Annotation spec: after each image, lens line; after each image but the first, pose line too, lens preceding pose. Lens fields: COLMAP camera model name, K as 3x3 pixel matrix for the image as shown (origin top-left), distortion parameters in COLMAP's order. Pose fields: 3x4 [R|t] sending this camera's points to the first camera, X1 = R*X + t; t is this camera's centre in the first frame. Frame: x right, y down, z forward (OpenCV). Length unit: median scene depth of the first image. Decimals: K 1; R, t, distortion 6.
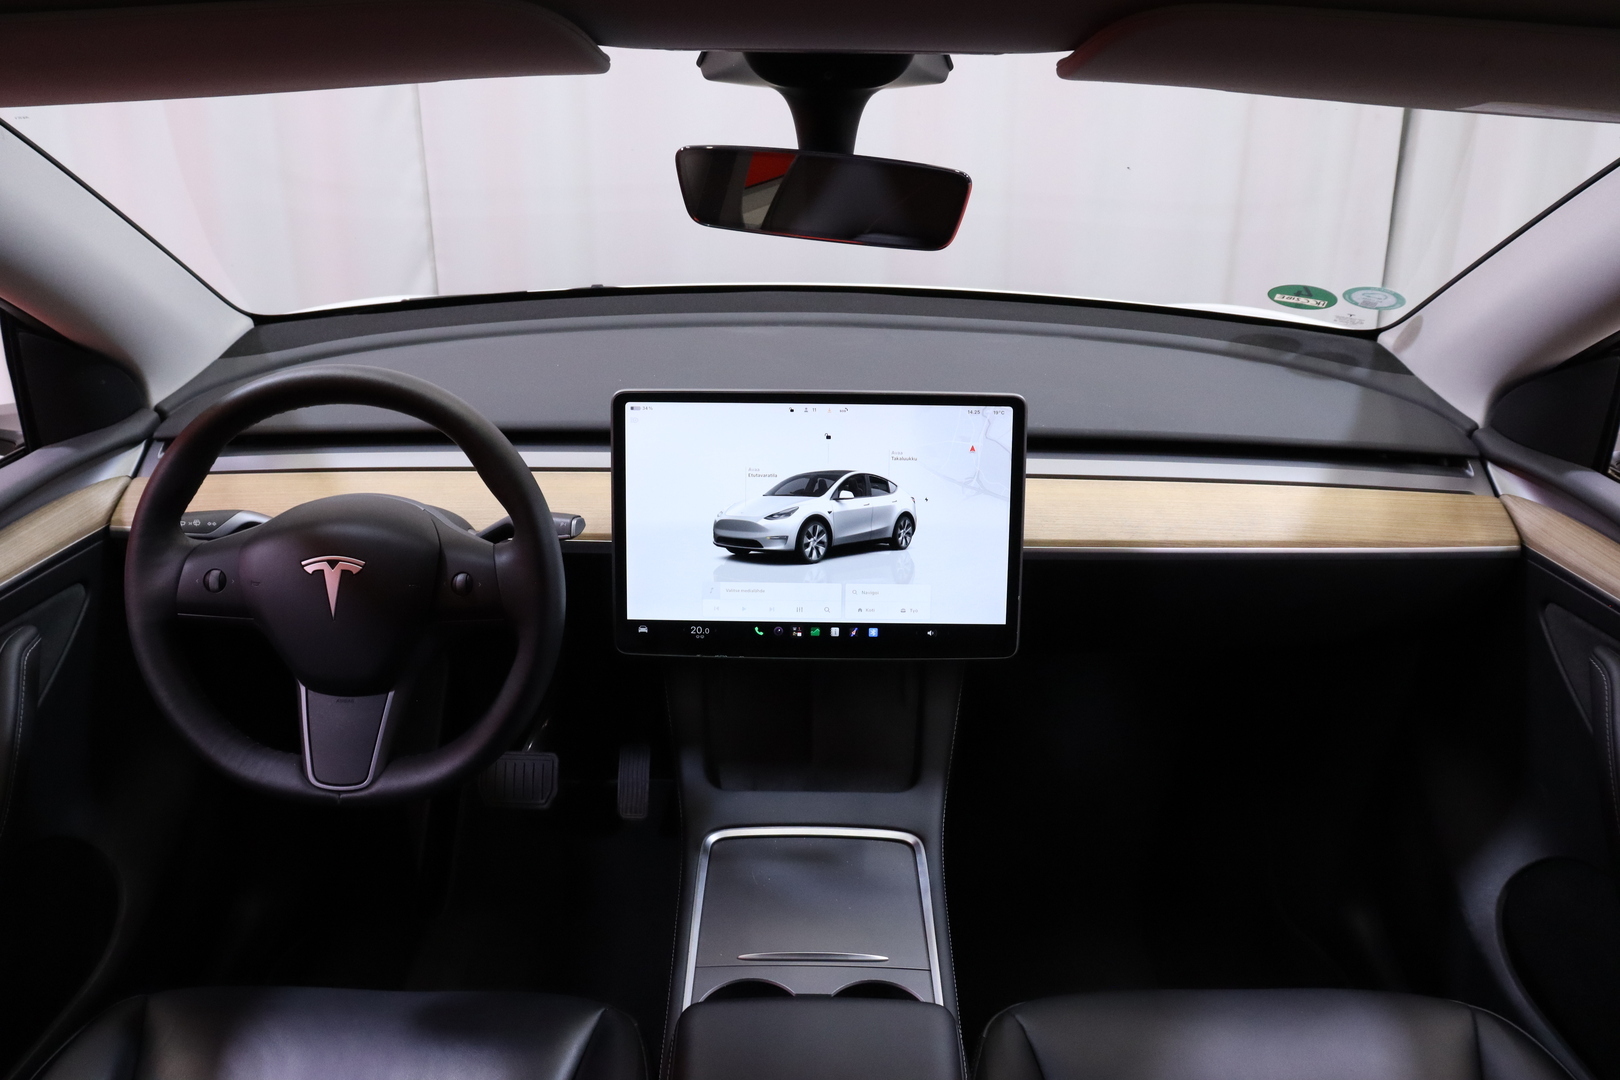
lens RADIAL K [[1318.2, 0, 810.0], [0, 1318.2, 540.0], [0, 0, 1]] dist [-0.188075, 0.185525]
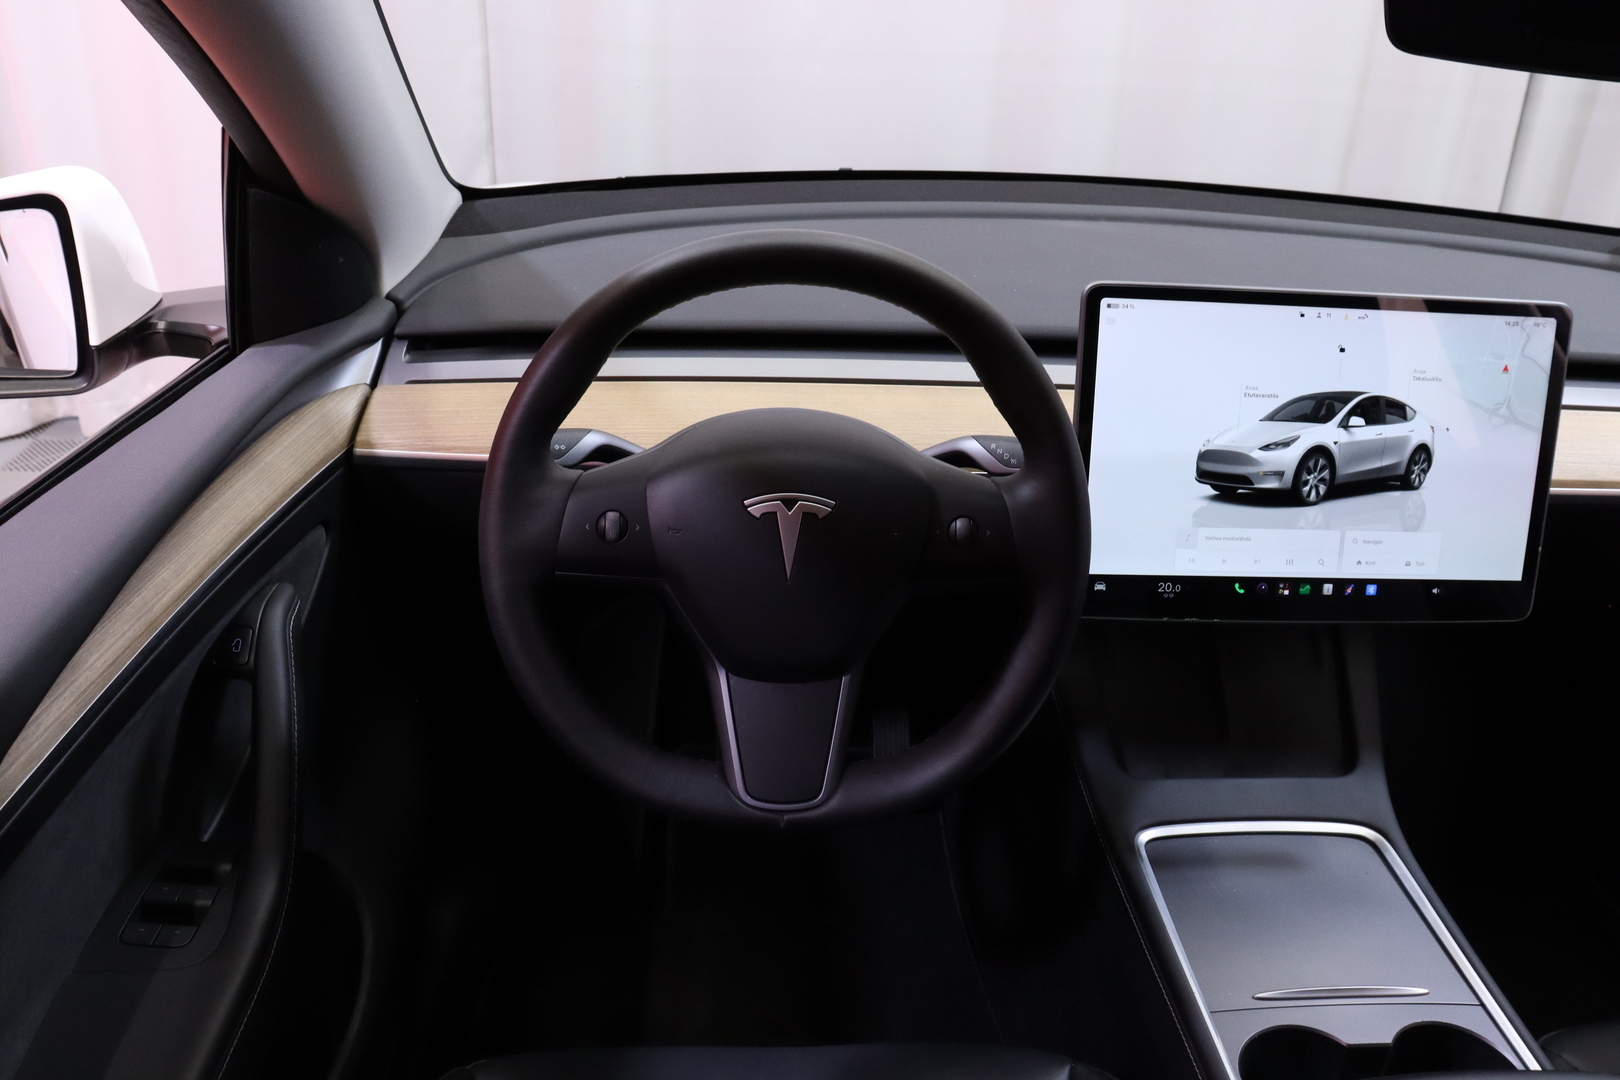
lens RADIAL K [[1318.2, 0, 810.0], [0, 1318.2, 540.0], [0, 0, 1]] dist [-0.188075, 0.185525]
pose [[0.998188, 0.005493, 0.059925, -0.353906], [-0.008717, 0.998520, 0.053679, -0.000868], [-0.059541, -0.054104, 0.996759, 0.227359]]
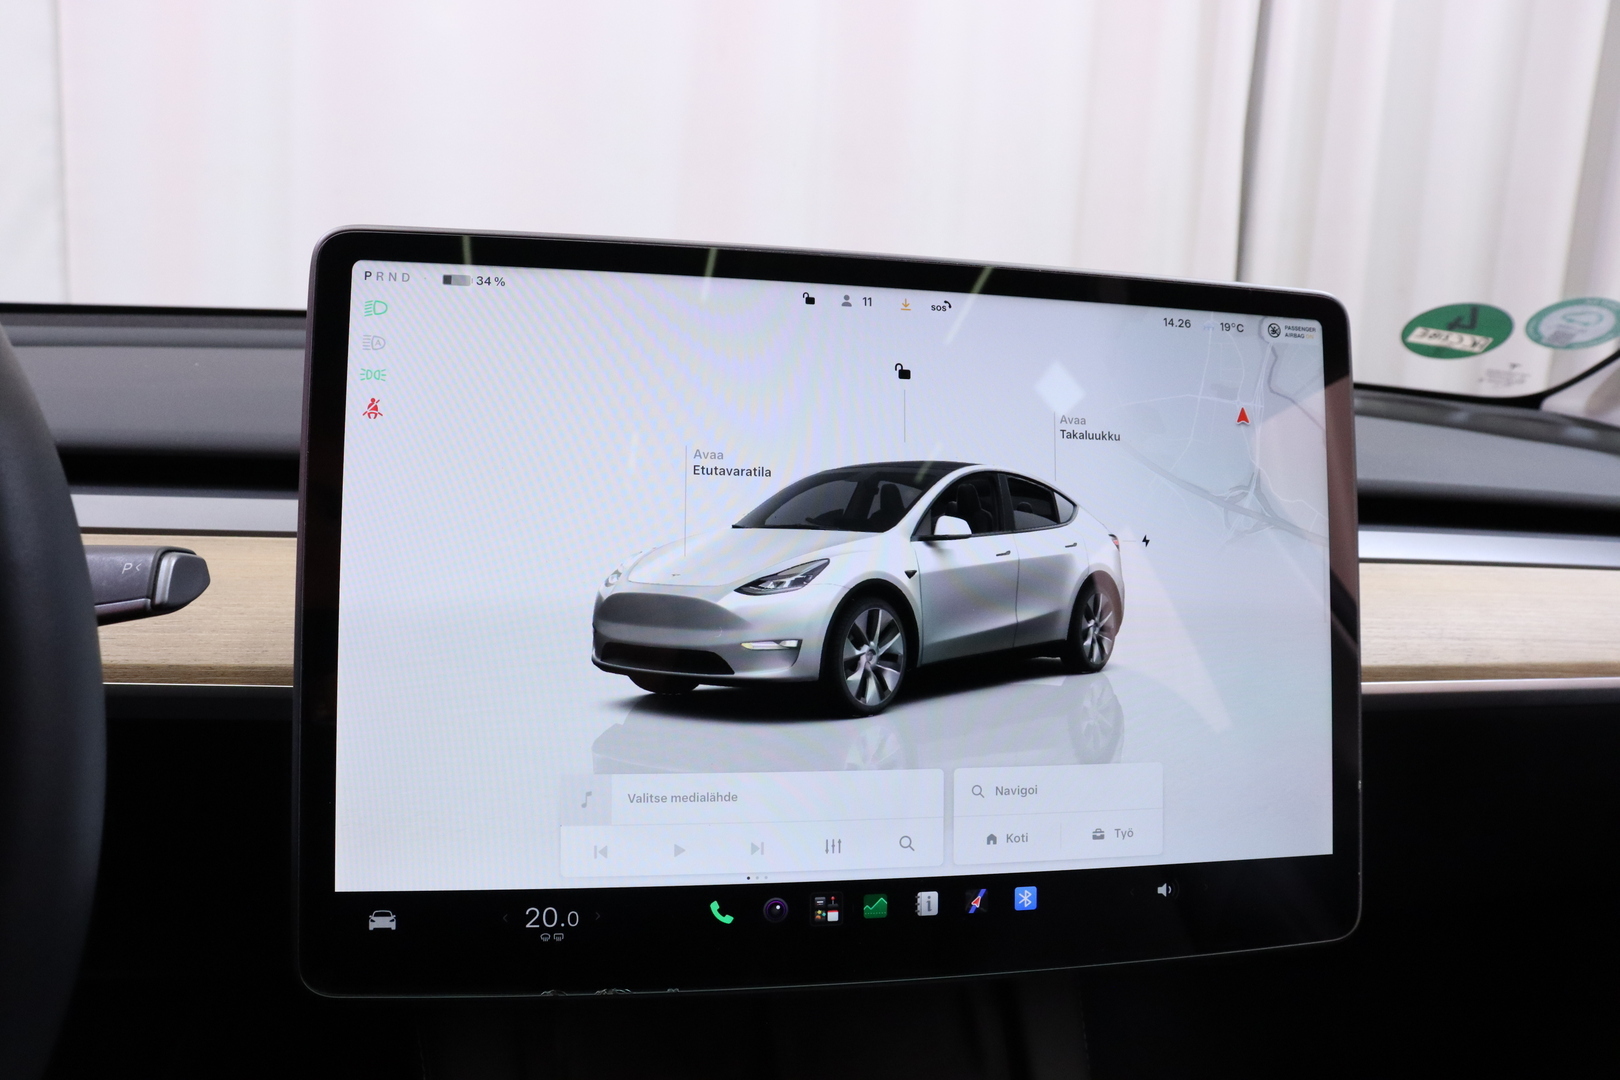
lens RADIAL K [[1318.2, 0, 810.0], [0, 1318.2, 540.0], [0, 0, 1]] dist [-0.188075, 0.185525]
pose [[0.973722, 0.009425, 0.227545, -0.096842], [0.041981, 0.974592, -0.220017, 0.049926], [-0.223838, 0.223788, 0.948586, 0.649277]]
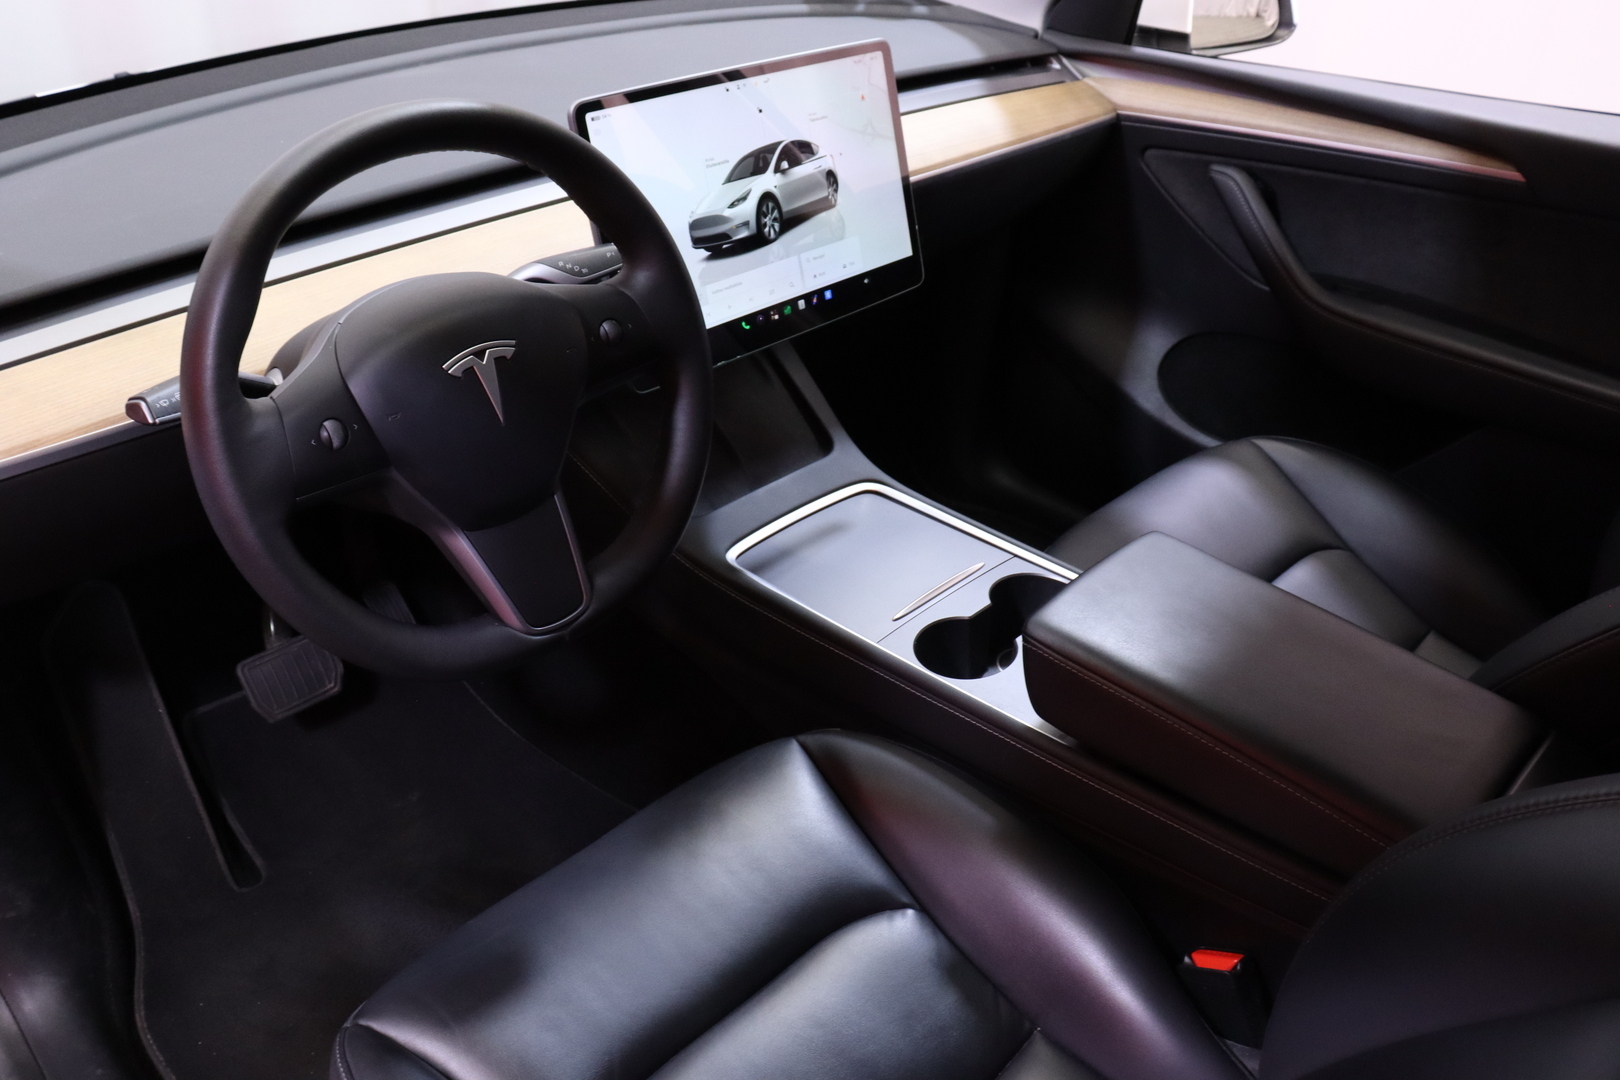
lens RADIAL K [[1318.2, 0, 810.0], [0, 1318.2, 540.0], [0, 0, 1]] dist [-0.188075, 0.185525]
pose [[0.697620, -0.383850, 0.604967, -0.657294], [0.282360, 0.923333, 0.260248, -0.022989], [-0.658482, -0.010736, 0.752520, 0.243642]]
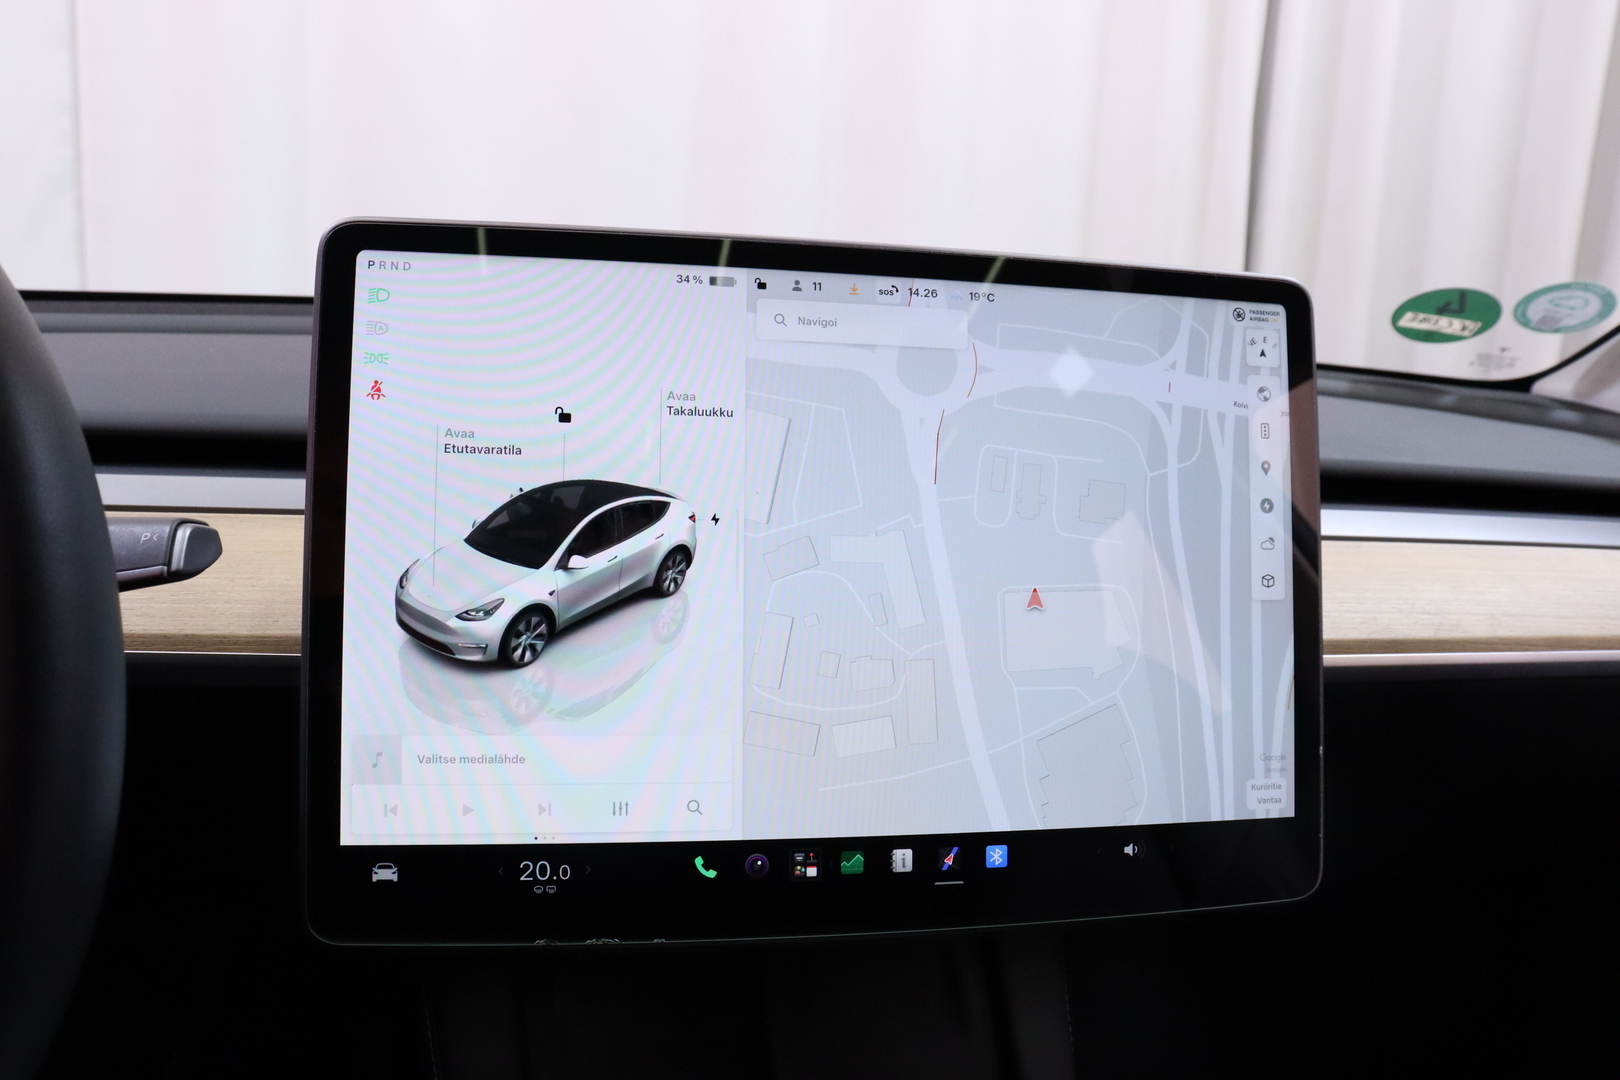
lens RADIAL K [[1318.2, 0, 810.0], [0, 1318.2, 540.0], [0, 0, 1]] dist [-0.188075, 0.185525]
pose [[0.976240, 0.006585, 0.216592, -0.091261], [0.040131, 0.976753, -0.210580, 0.058090], [-0.212944, 0.214269, 0.953281, 0.629649]]
